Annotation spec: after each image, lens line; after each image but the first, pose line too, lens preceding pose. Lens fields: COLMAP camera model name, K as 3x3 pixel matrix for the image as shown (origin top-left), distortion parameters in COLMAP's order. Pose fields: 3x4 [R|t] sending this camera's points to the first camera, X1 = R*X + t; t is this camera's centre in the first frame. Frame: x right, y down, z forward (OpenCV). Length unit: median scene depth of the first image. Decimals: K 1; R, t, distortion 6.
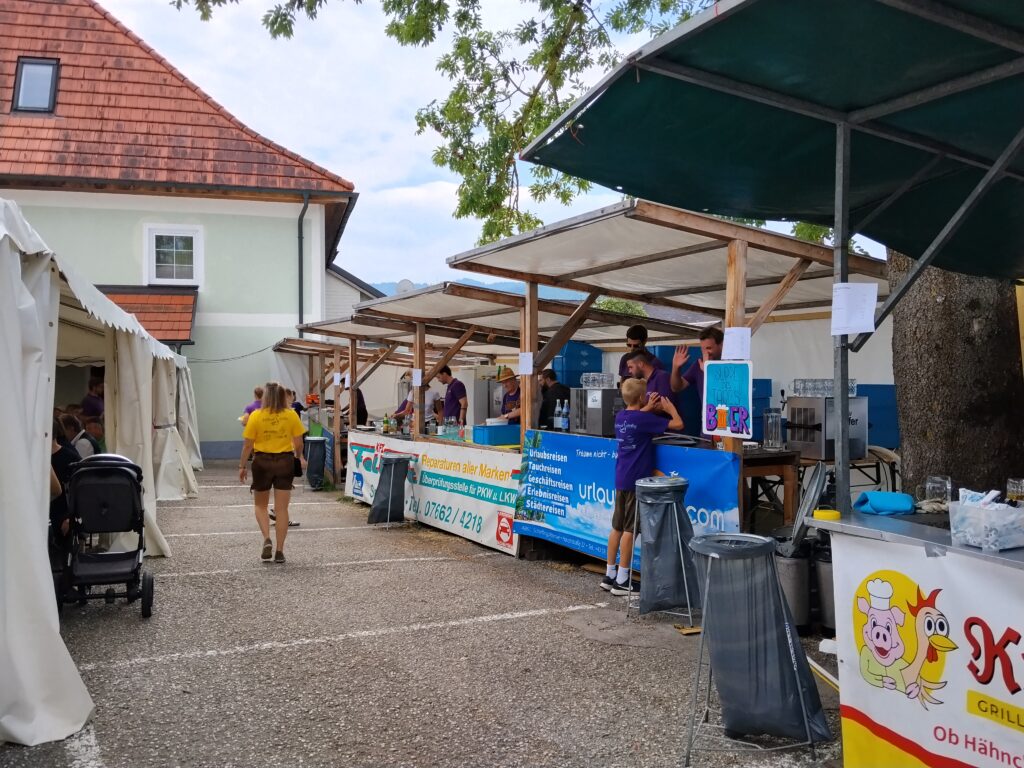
lens RADIAL K [[866.8, 0, 512.0], [0, 866.8, 384.0], [0, 0, 1]] dist [0.124479, -0.275389]
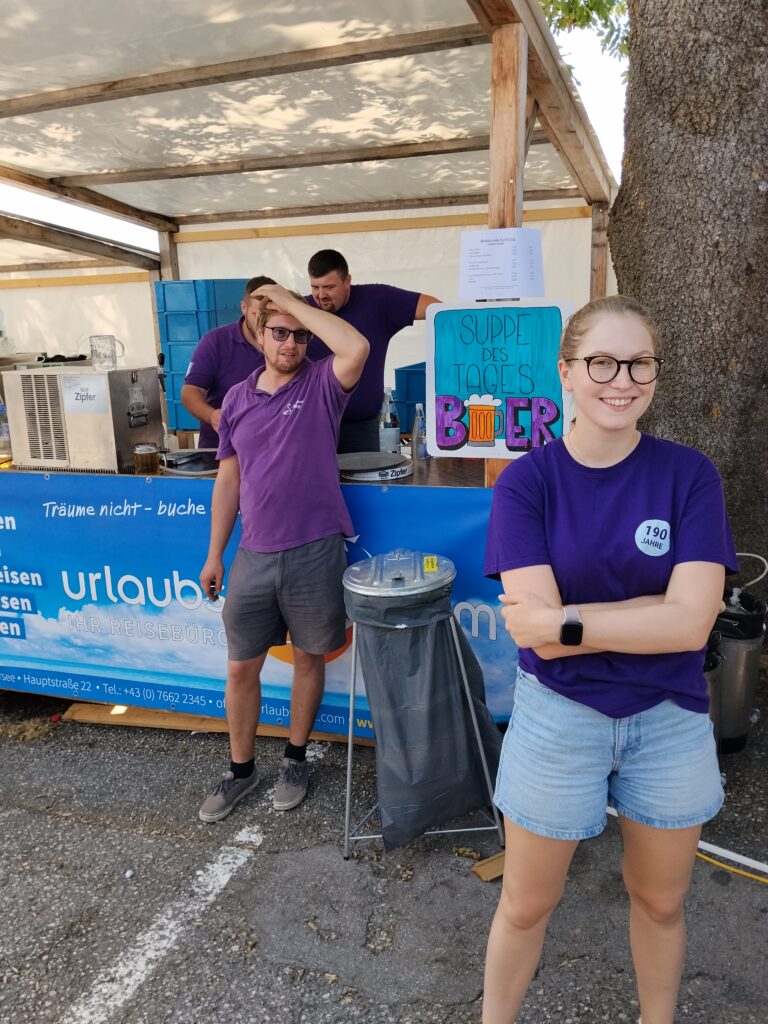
lens RADIAL K [[866.8, 0, 384.0], [0, 866.8, 512.0], [0, 0, 1]] dist [0.124479, -0.275389]
pose [[0.737688, -0.183434, 0.649745, -0.127166], [0.043488, 0.973295, 0.225402, -0.024567], [-0.673740, -0.138020, 0.725965, 0.661430]]
